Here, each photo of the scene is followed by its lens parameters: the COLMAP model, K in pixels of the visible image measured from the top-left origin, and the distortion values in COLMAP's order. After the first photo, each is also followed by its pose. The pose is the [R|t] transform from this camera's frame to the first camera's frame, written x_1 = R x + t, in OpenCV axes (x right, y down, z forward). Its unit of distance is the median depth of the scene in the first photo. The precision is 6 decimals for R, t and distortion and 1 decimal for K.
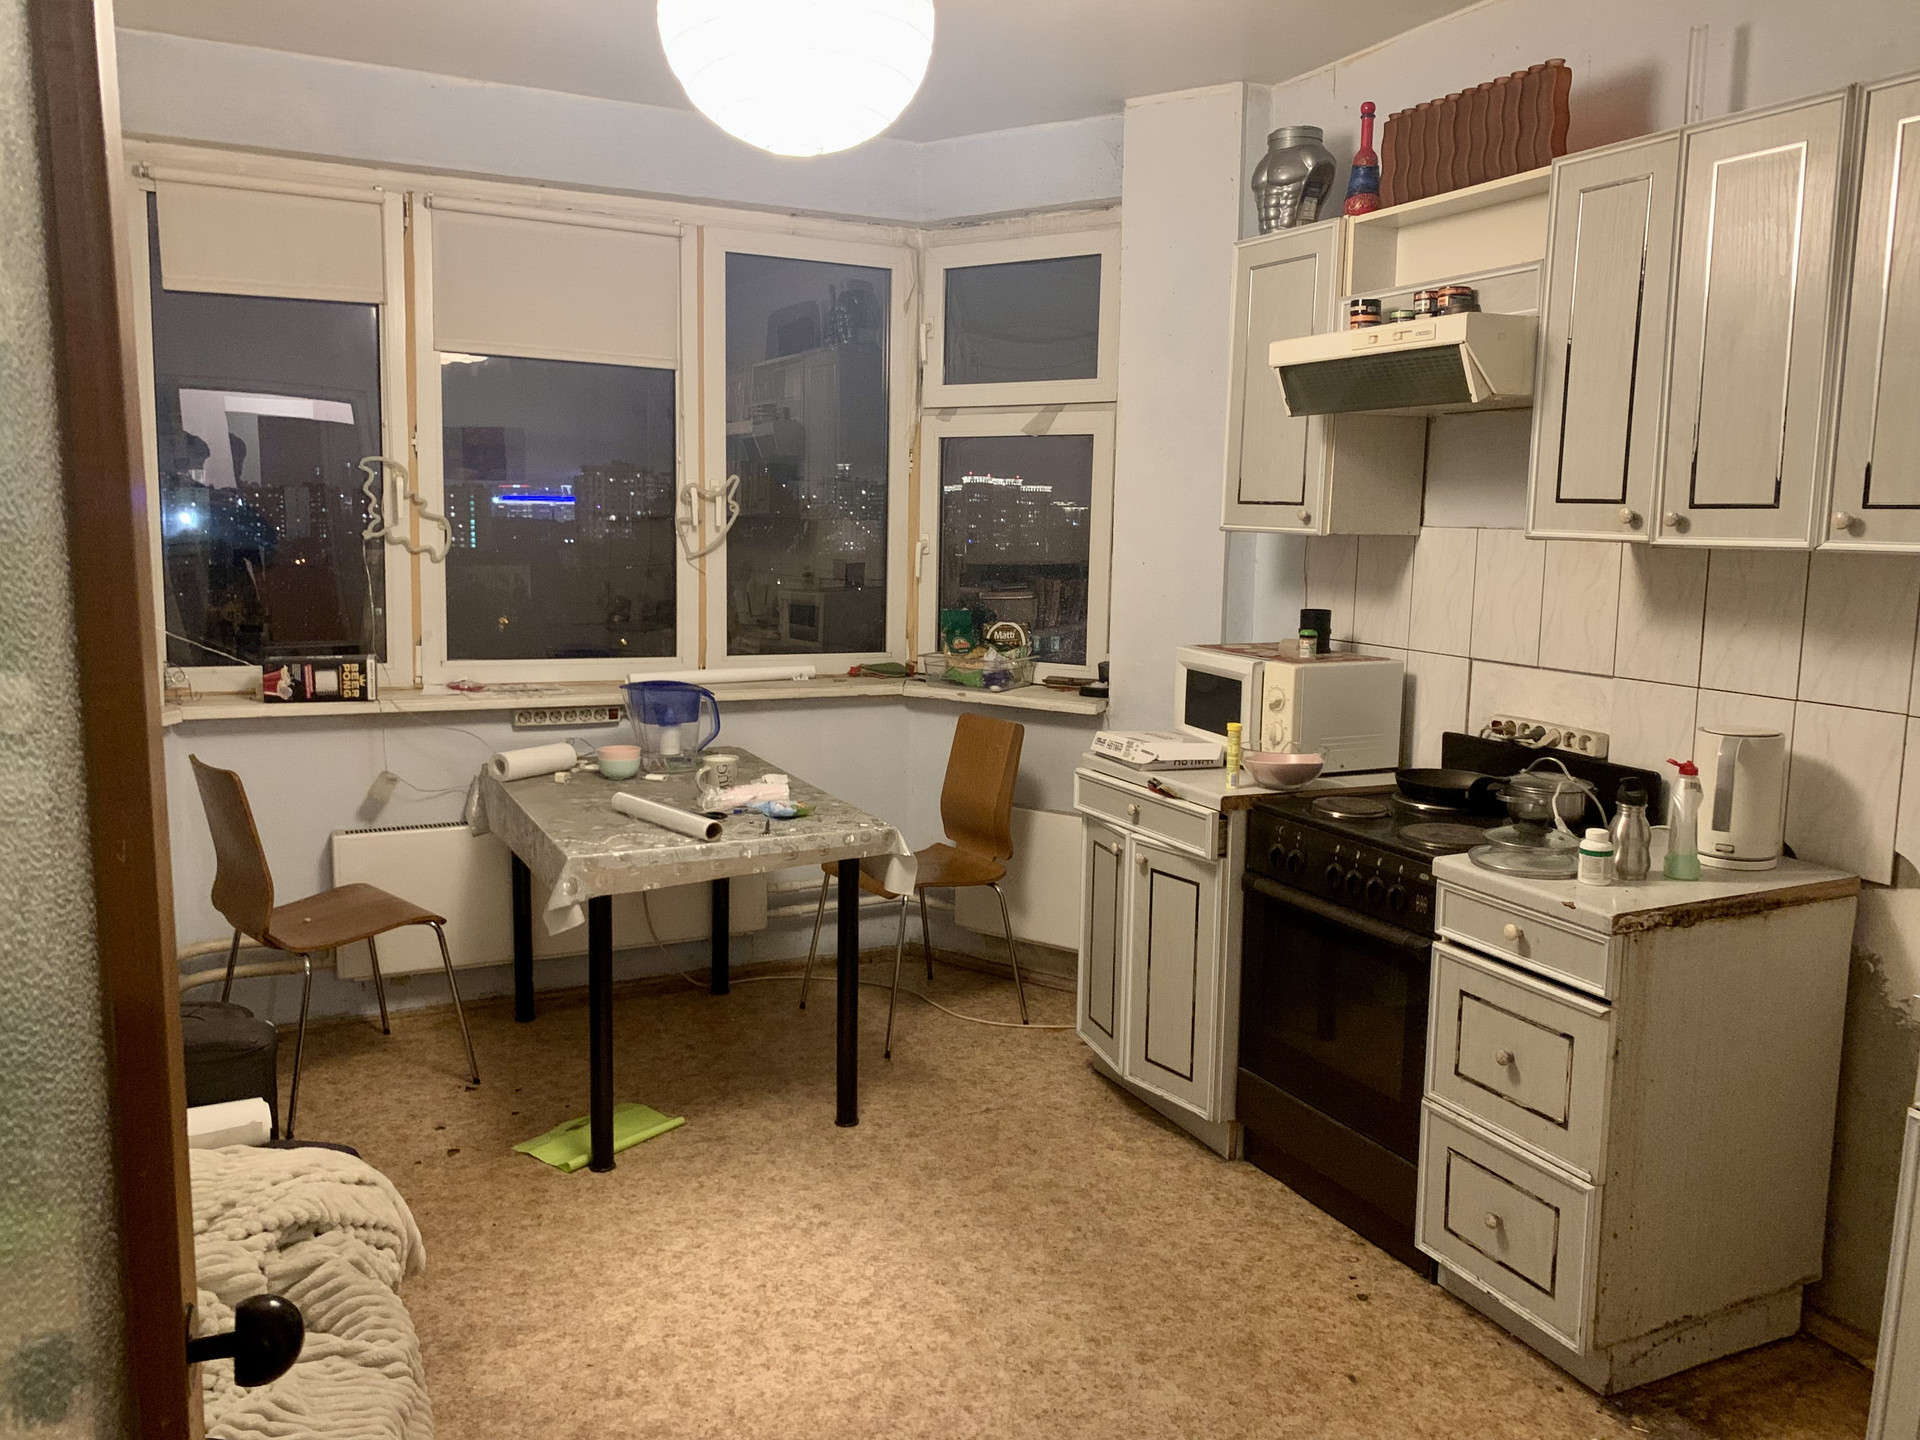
lens RADIAL K [[1489.1, 0, 962.6], [0, 1489.1, 715.1], [0, 0, 1]] dist [0.002050, 0.004072]
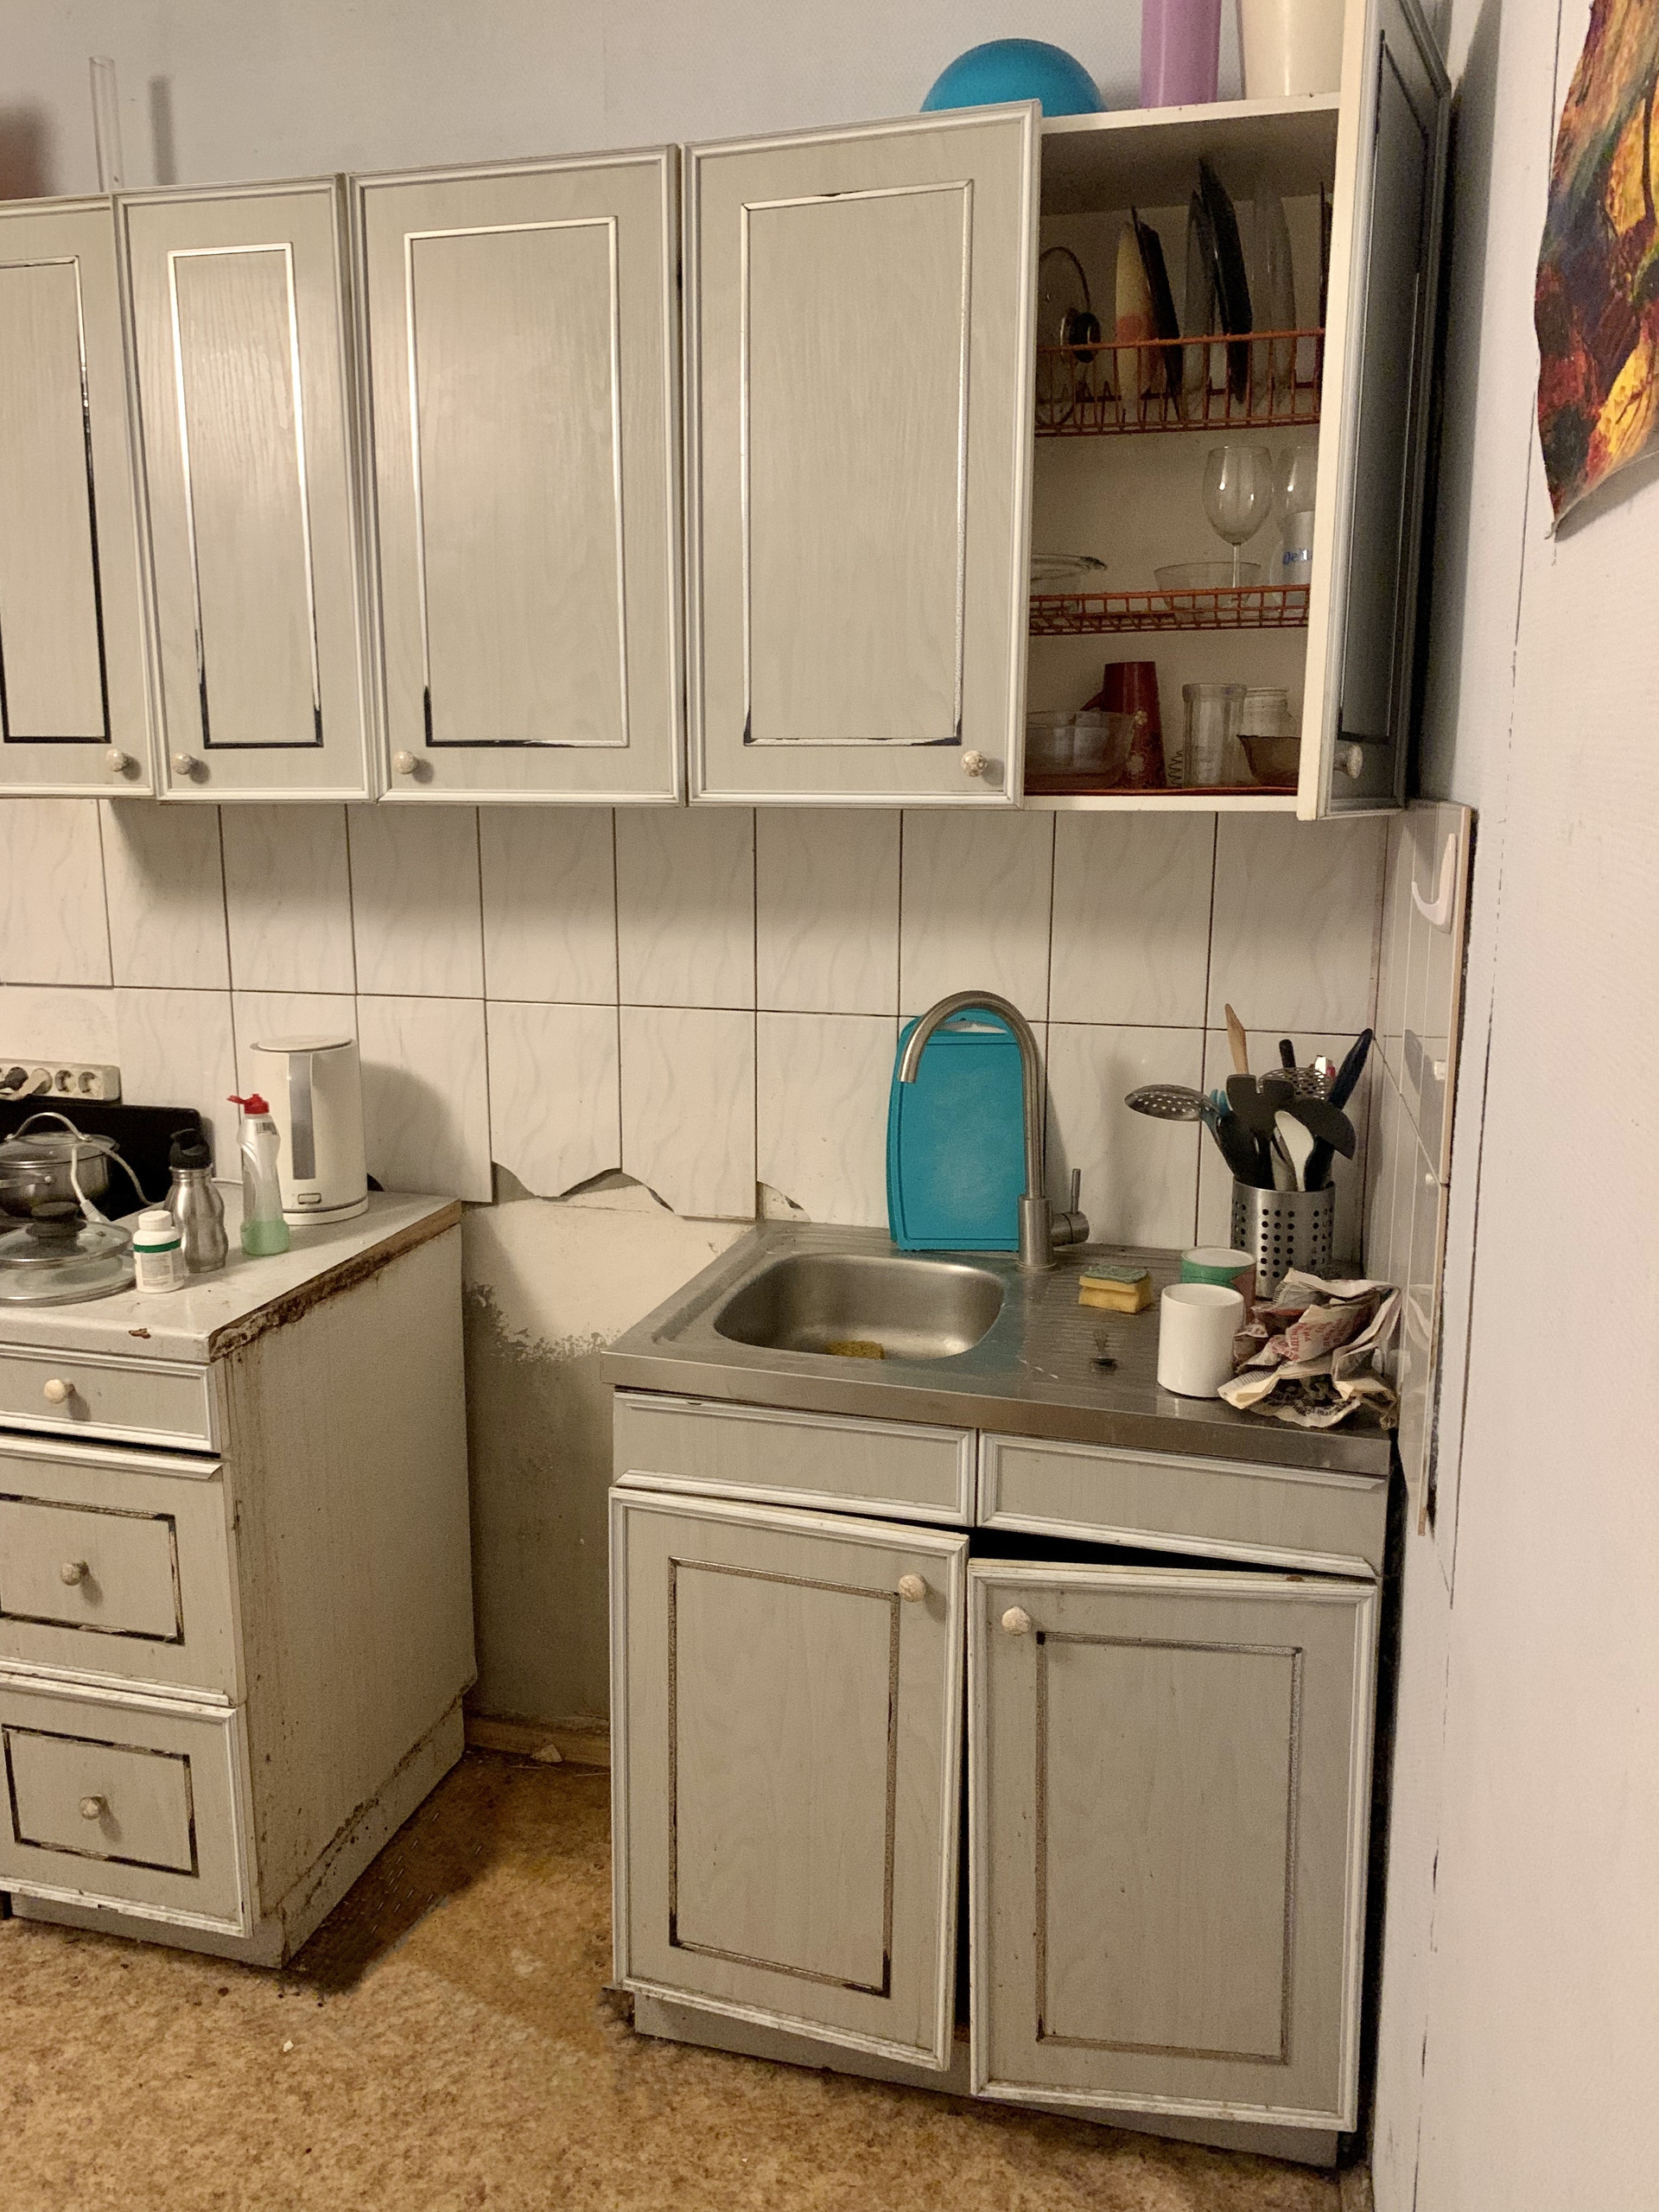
lens RADIAL K [[1715.6, 0, 827.8], [0, 1715.6, 1070.8], [0, 0, 1]] dist [0.002050, 0.004072]
pose [[0.644007, -0.150812, 0.750007, 0.035788], [0.118633, 0.988204, 0.096843, -0.029154], [-0.755765, 0.026607, 0.654302, 0.230895]]
